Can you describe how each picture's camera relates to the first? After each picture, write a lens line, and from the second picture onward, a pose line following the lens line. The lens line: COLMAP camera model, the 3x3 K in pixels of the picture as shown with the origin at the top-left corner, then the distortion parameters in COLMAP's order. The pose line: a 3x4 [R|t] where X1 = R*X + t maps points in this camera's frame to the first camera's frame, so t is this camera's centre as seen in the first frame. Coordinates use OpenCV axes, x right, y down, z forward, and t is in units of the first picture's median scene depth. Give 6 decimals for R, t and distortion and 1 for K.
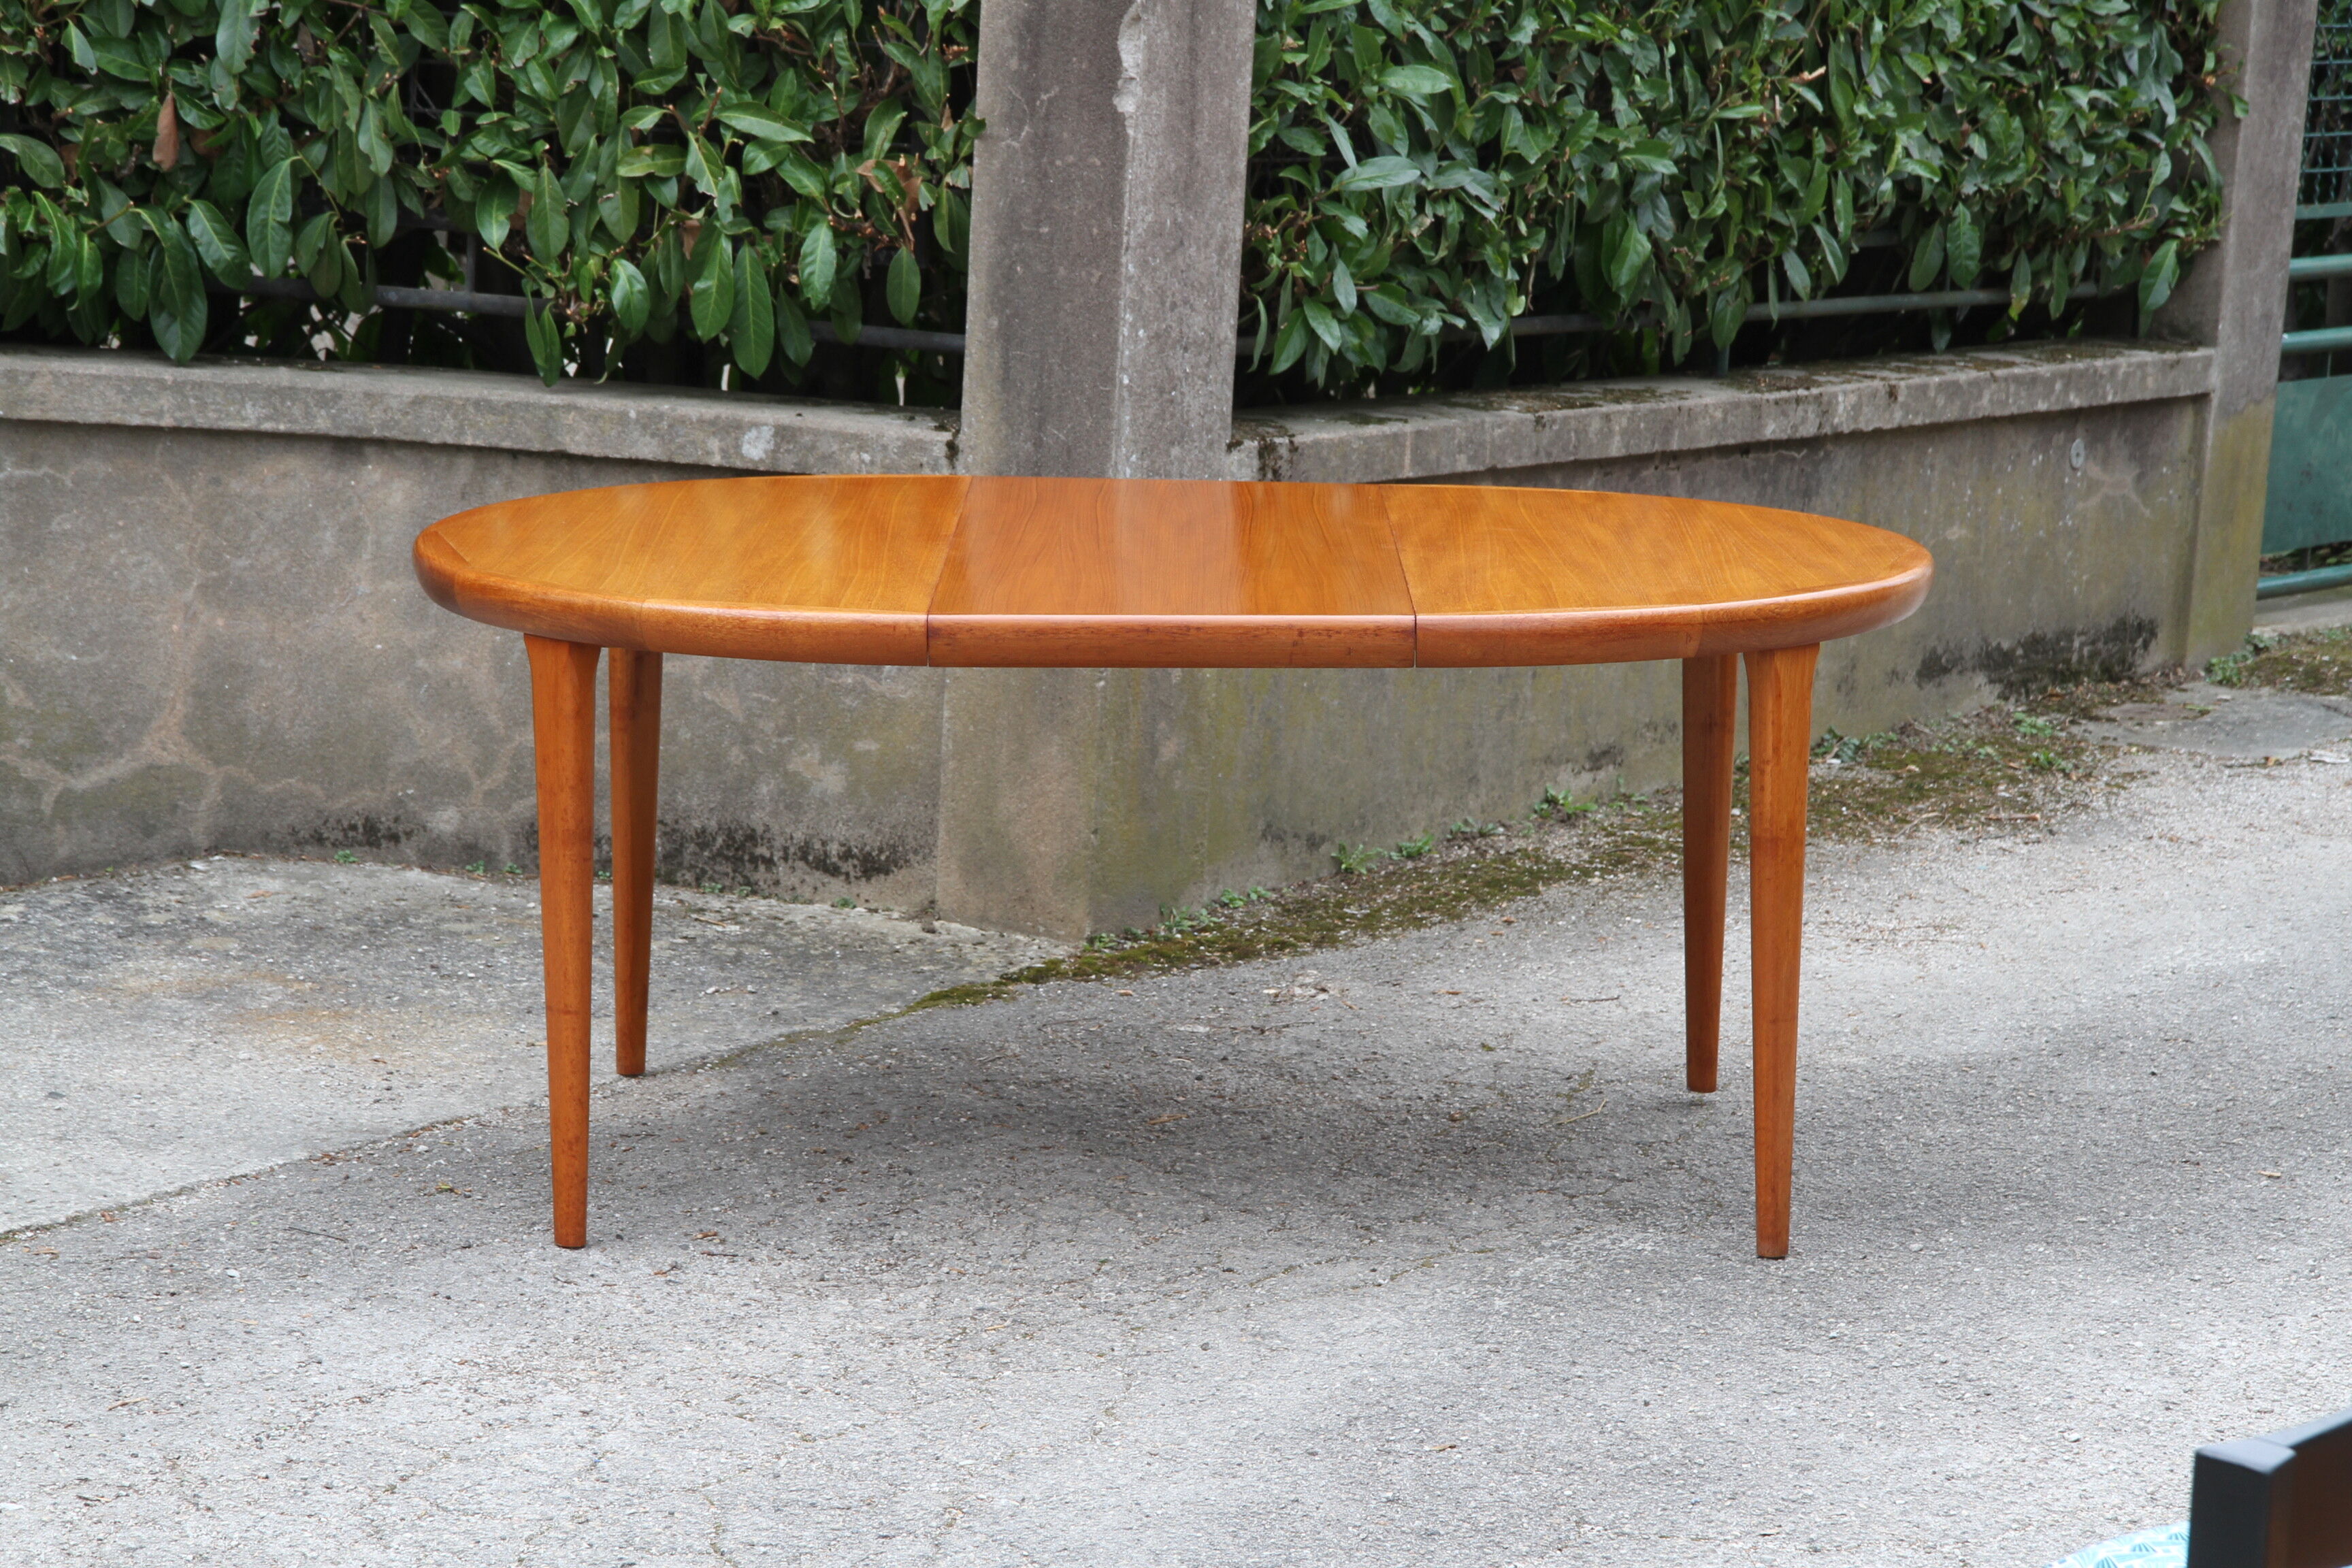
lens RADIAL K [[5640.9, 0, 1198.3], [0, 5640.9, 855.5], [0, 0, 1]] dist [0.375299, 0.000000]
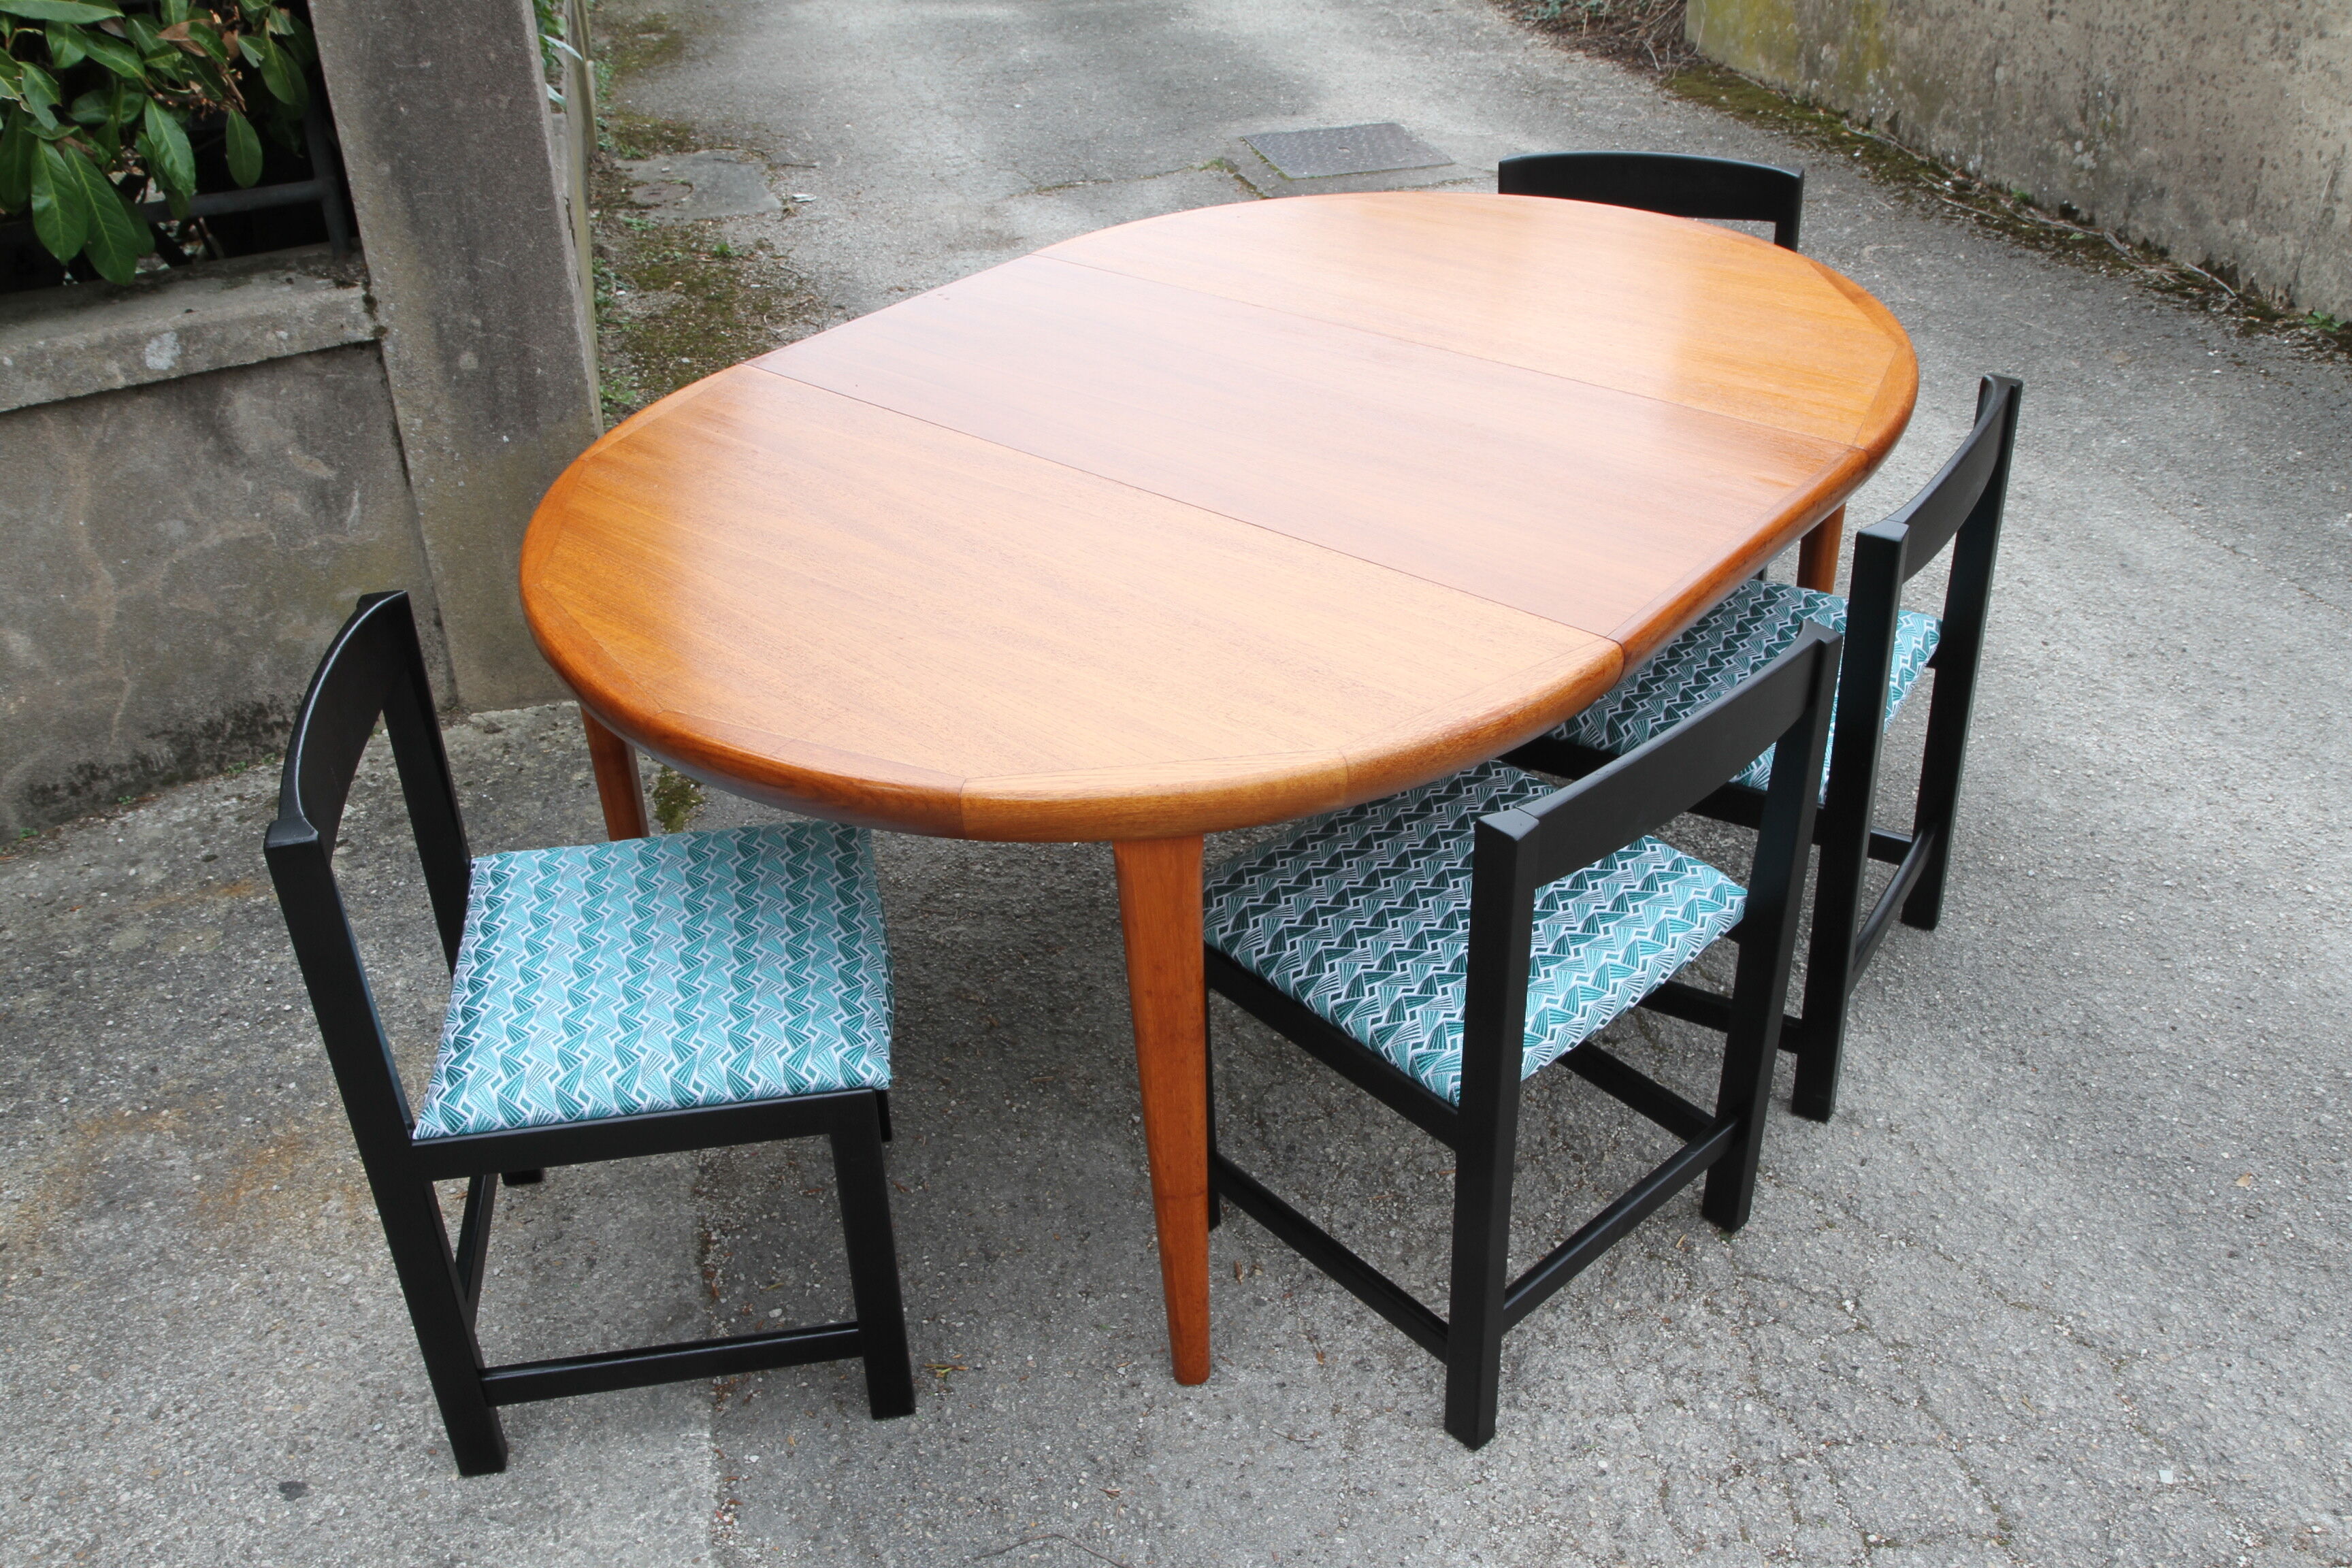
lens RADIAL K [[2063.6, 0, 1181.6], [0, 2063.6, 822.5], [0, 0, 1]] dist [-0.061673, 0.121436]
pose [[0.641022, -0.451334, 0.620797, -0.217900], [0.186257, 0.876129, 0.444641, -0.124512], [-0.744580, -0.169397, 0.645682, 0.624791]]
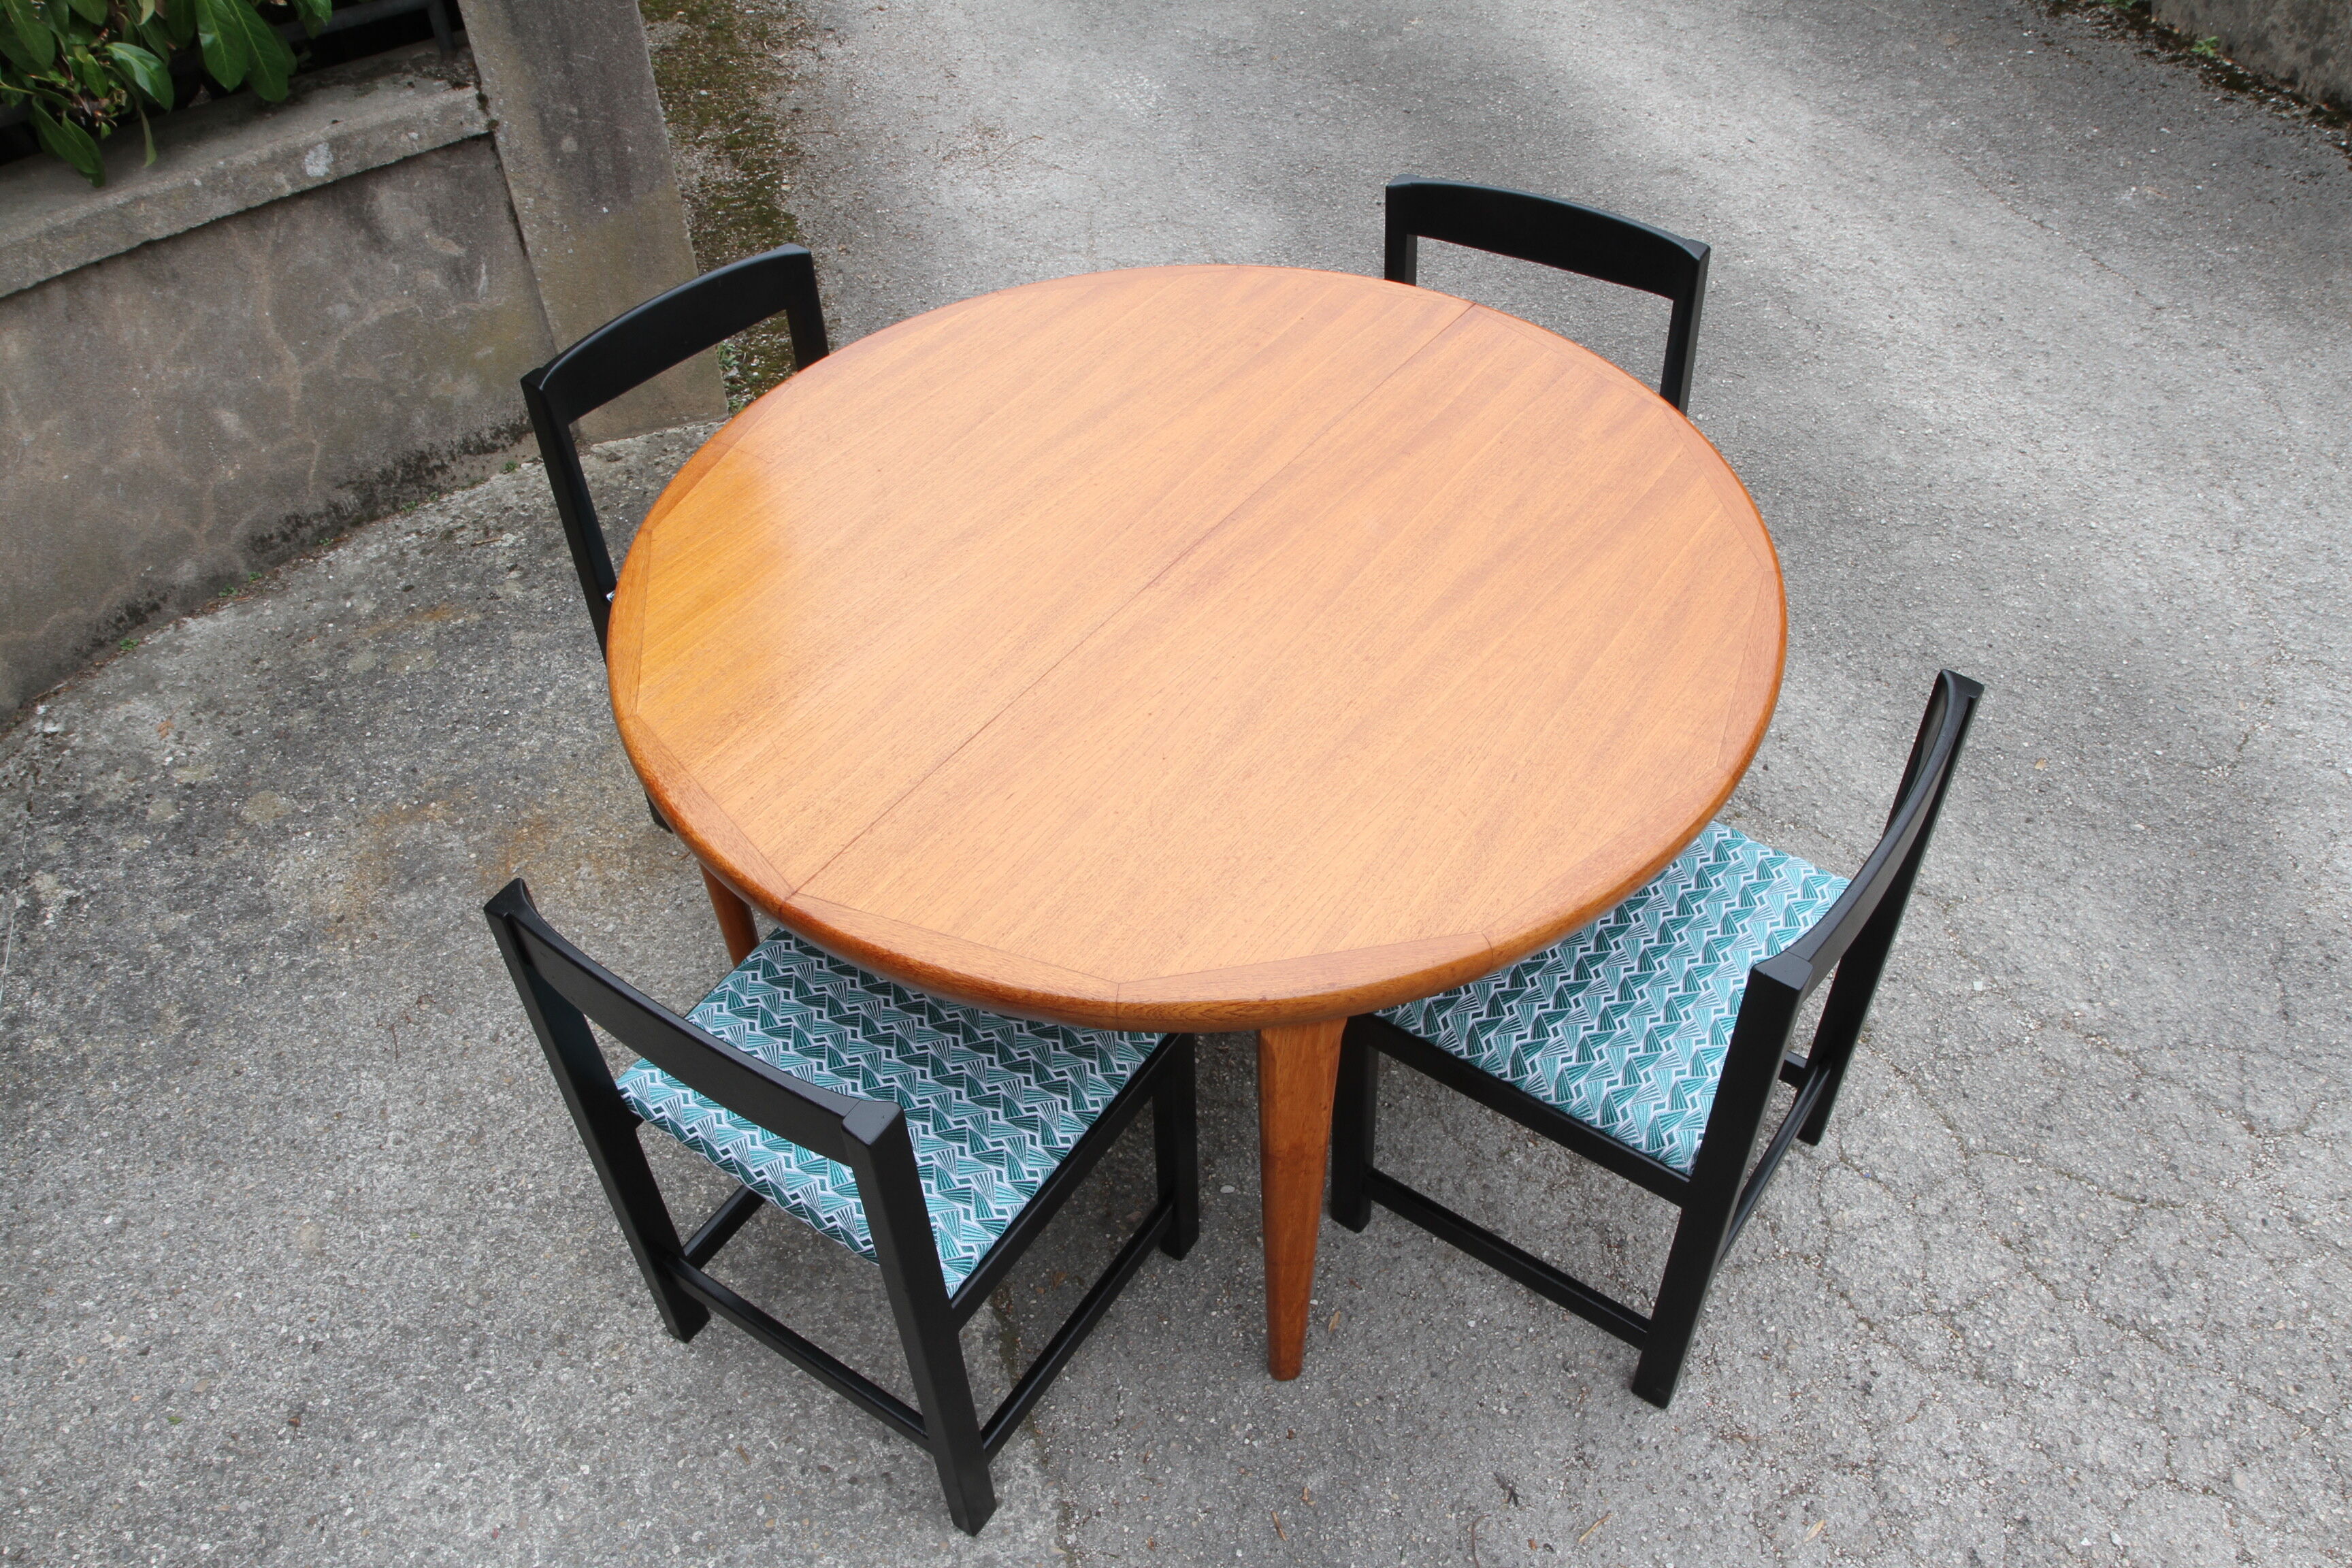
lens RADIAL K [[1819.4, 0, 1183.3], [0, 1819.4, 823.2], [0, 0, 1]] dist [-0.102334, 0.096185]
pose [[0.584444, -0.613563, 0.531004, -0.243978], [0.208937, 0.746128, 0.632169, -0.160630], [-0.784073, -0.258521, 0.564266, 0.624862]]
